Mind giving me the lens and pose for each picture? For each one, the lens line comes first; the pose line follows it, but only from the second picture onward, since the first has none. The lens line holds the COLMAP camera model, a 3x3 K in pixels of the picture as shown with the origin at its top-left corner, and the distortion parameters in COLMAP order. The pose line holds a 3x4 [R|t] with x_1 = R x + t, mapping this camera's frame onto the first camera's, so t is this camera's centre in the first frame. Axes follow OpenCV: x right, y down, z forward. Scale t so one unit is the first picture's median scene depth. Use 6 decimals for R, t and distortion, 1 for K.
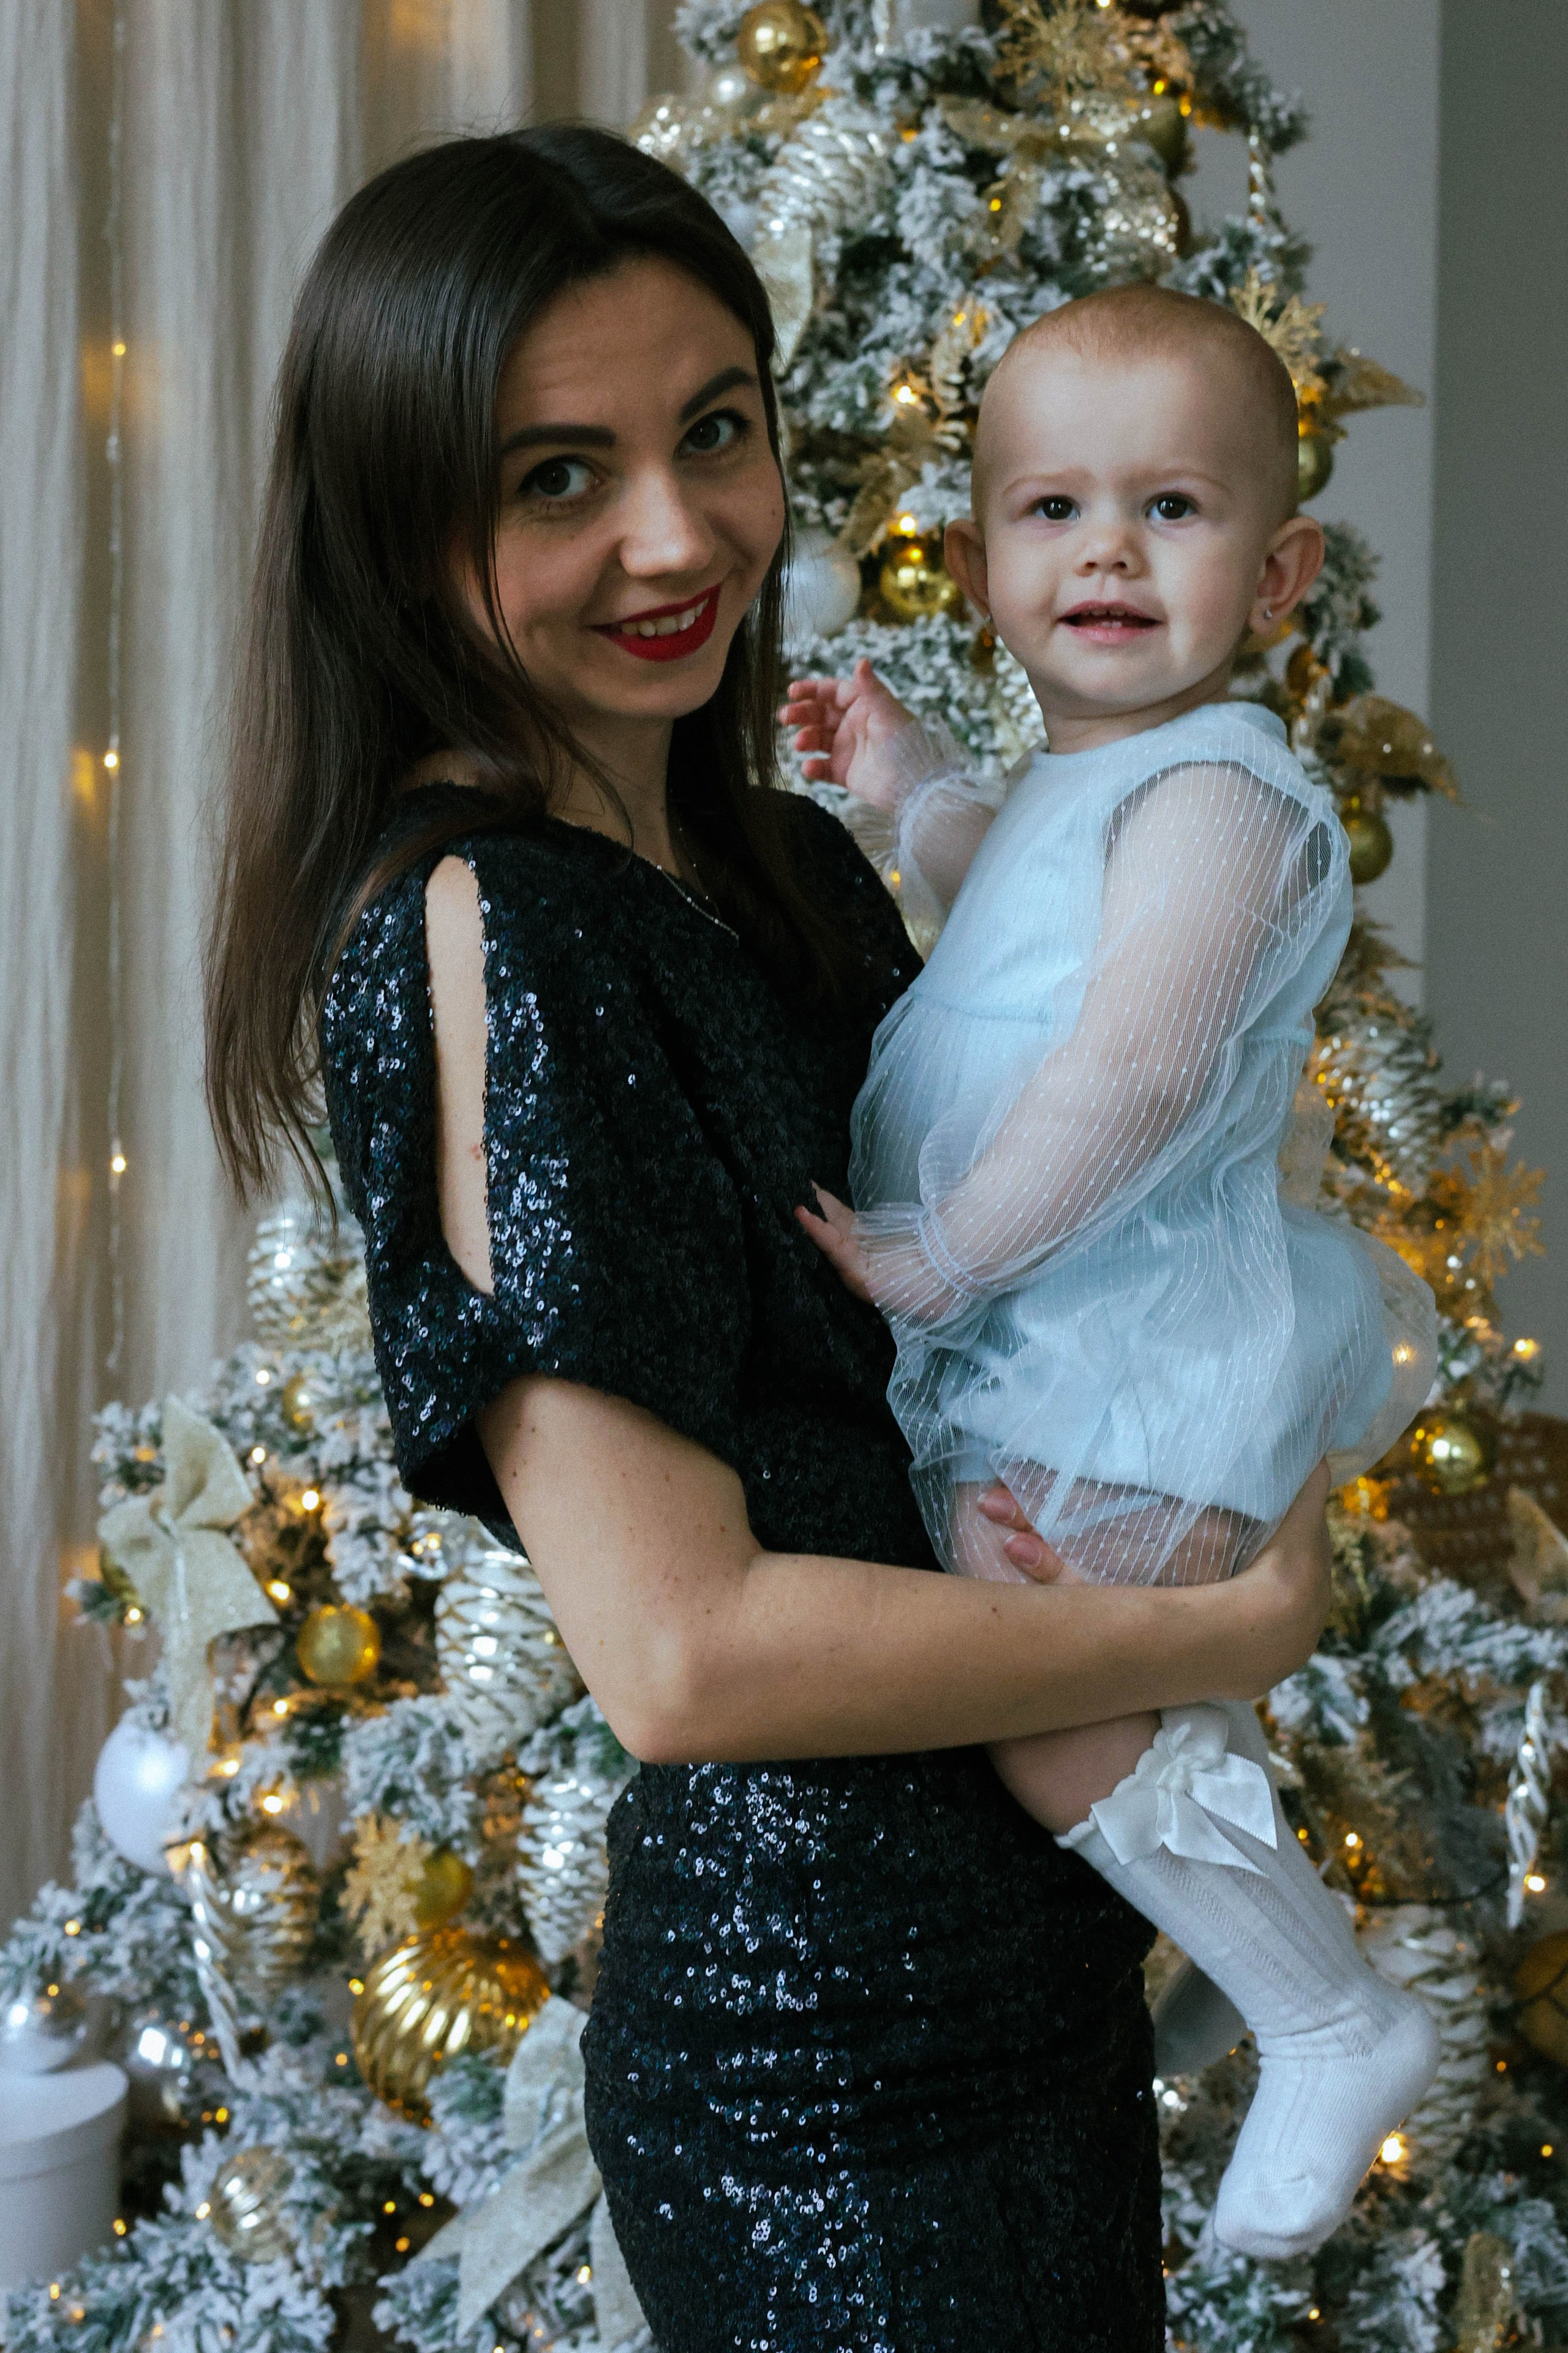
lens RADIAL K [[3748.6, 0, 788.4], [0, 3748.6, 1090.8], [0, 0, 1]] dist [0.051991, -0.320794]
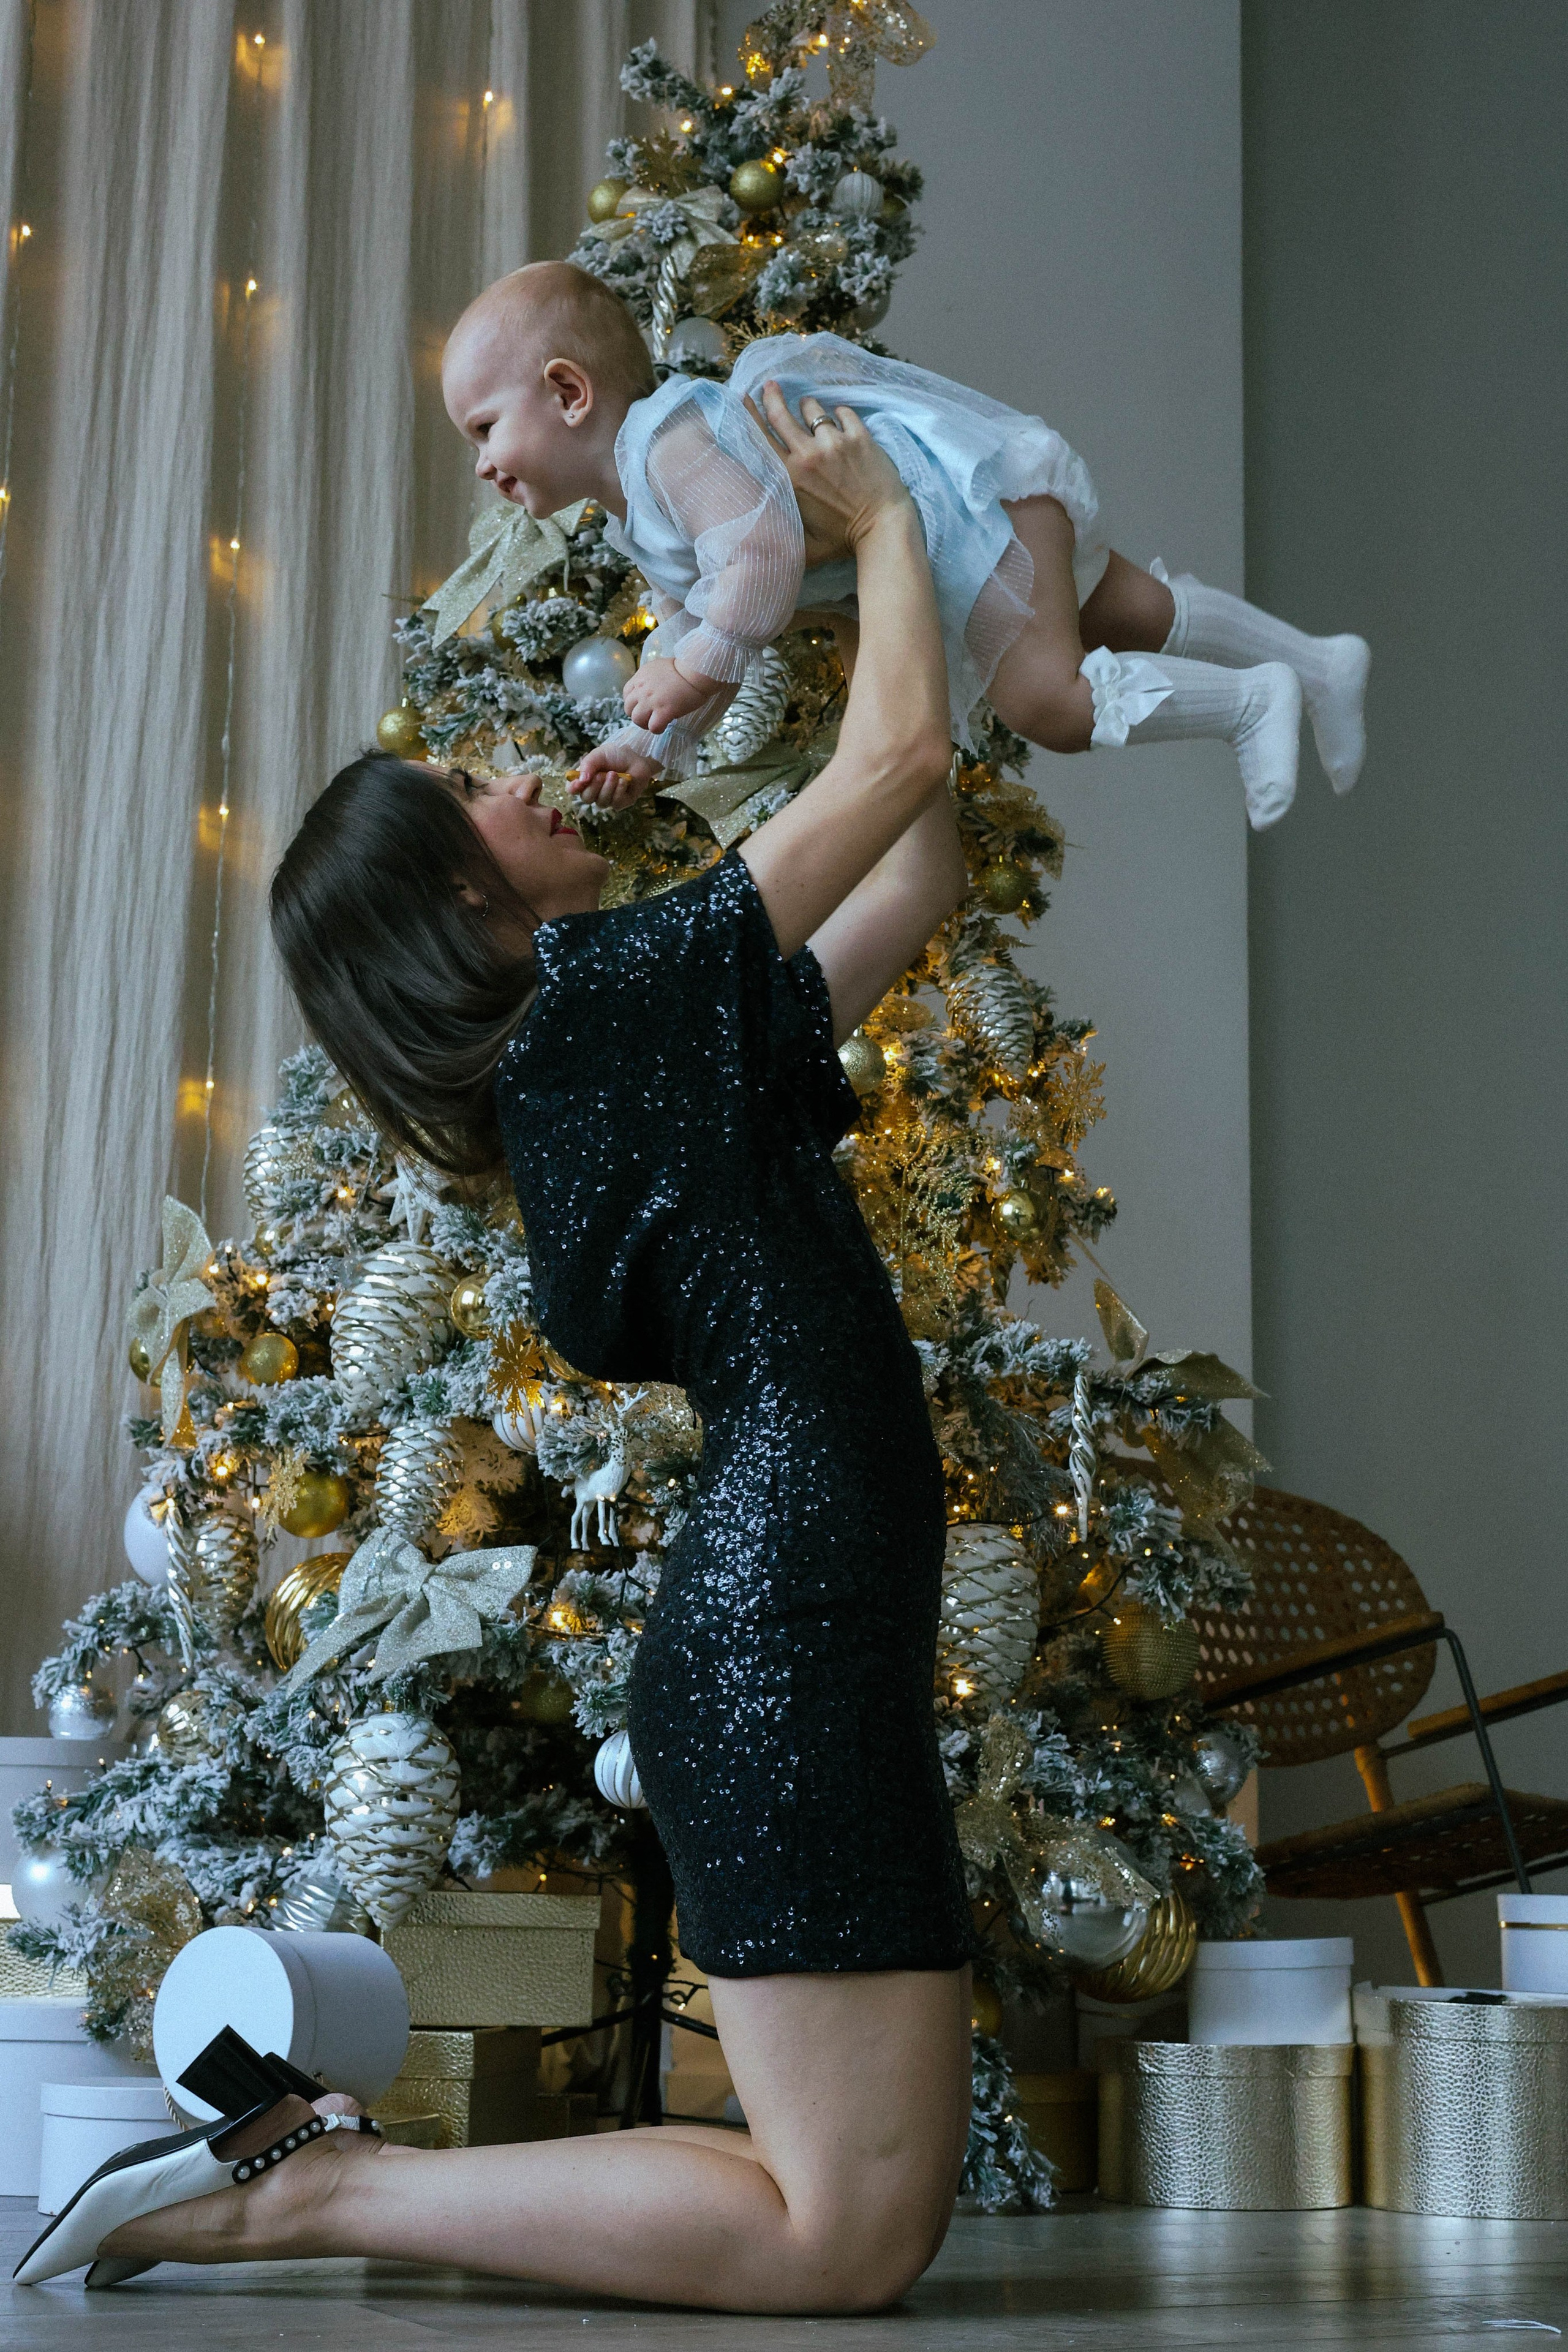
lens RADIAL K [[3760.0, 0, 784.0], [0, 3760.0, 1176.0], [0, 0, 1]] dist [0.041945, 0.059938]
pose [[0.992348, -0.018871, -0.122024, 0.259362], [-0.013143, 0.966495, -0.256347, 0.447240], [0.122773, 0.255990, 0.958851, -0.408881]]
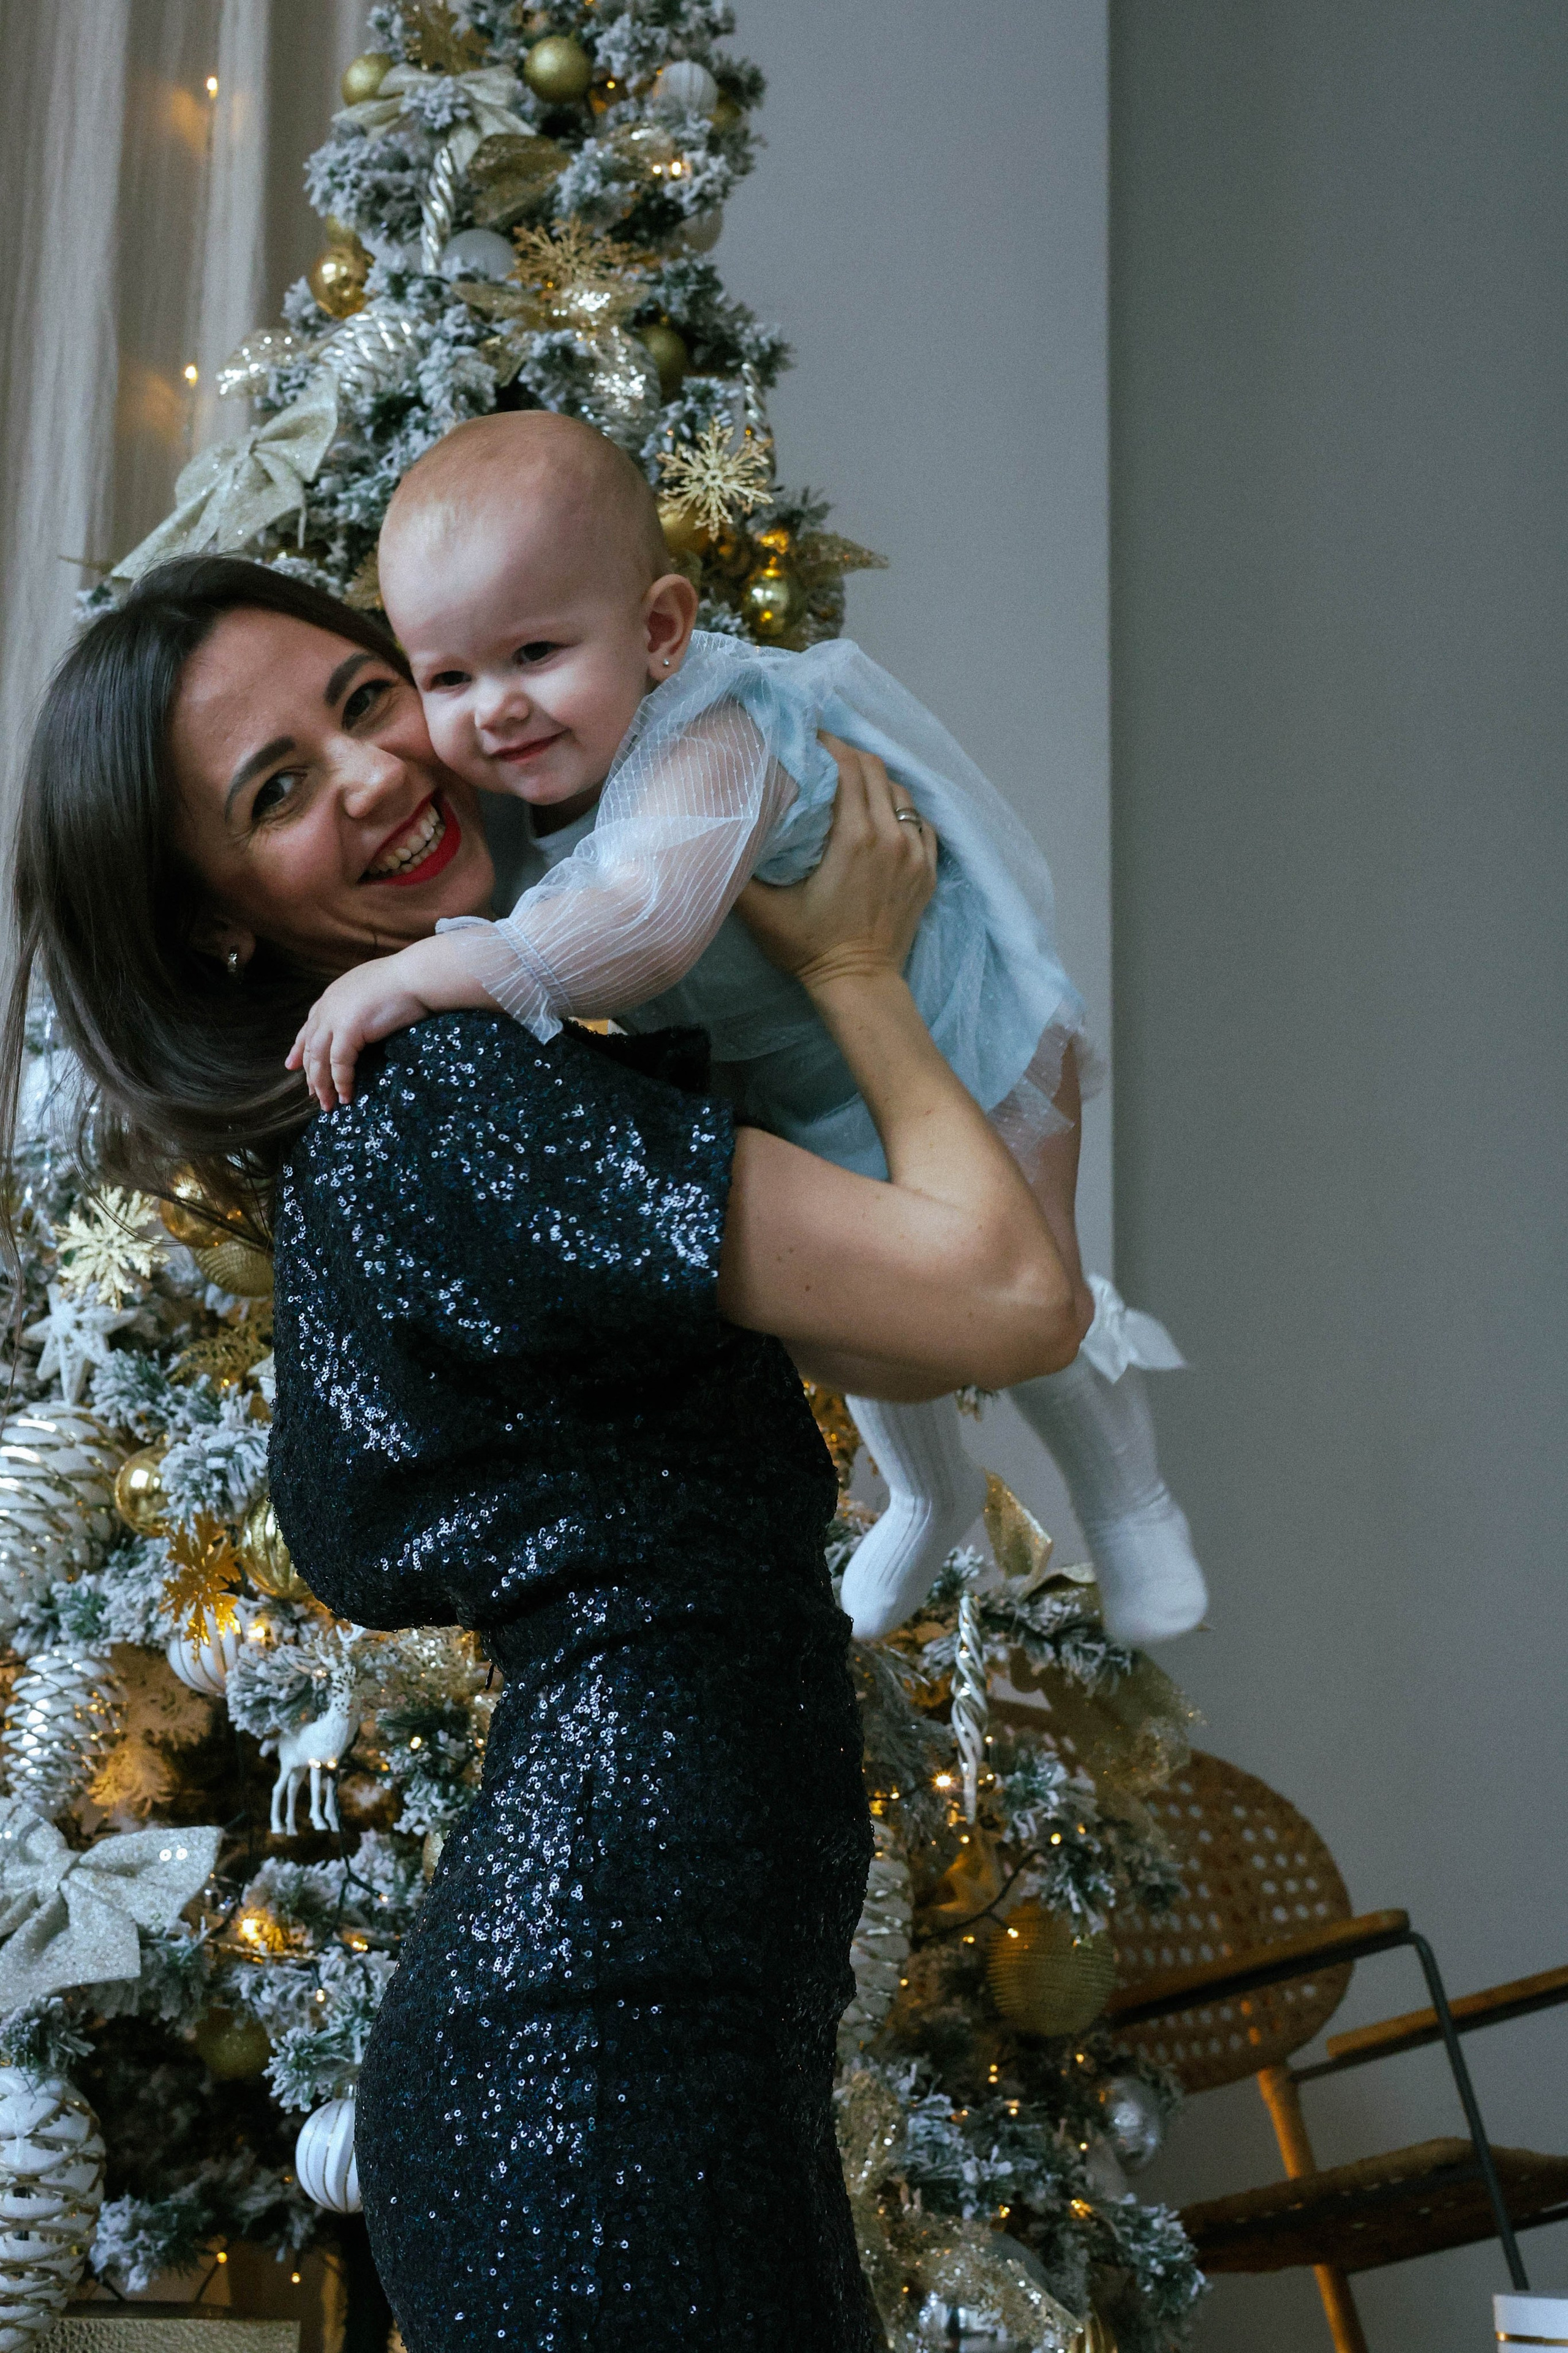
lens RADIAL K [[3748.6, 0, 788.4], [0, 3748.6, 1090.8], [0, 0, 1]] dist [0.051991, -0.320794]
pose [[0.998972, -0.004169, -0.045149, 0.194250], [-0.010913, 0.944385, -0.328660, 0.368086], [0.044009, 0.328815, 0.943368, -0.061412]]
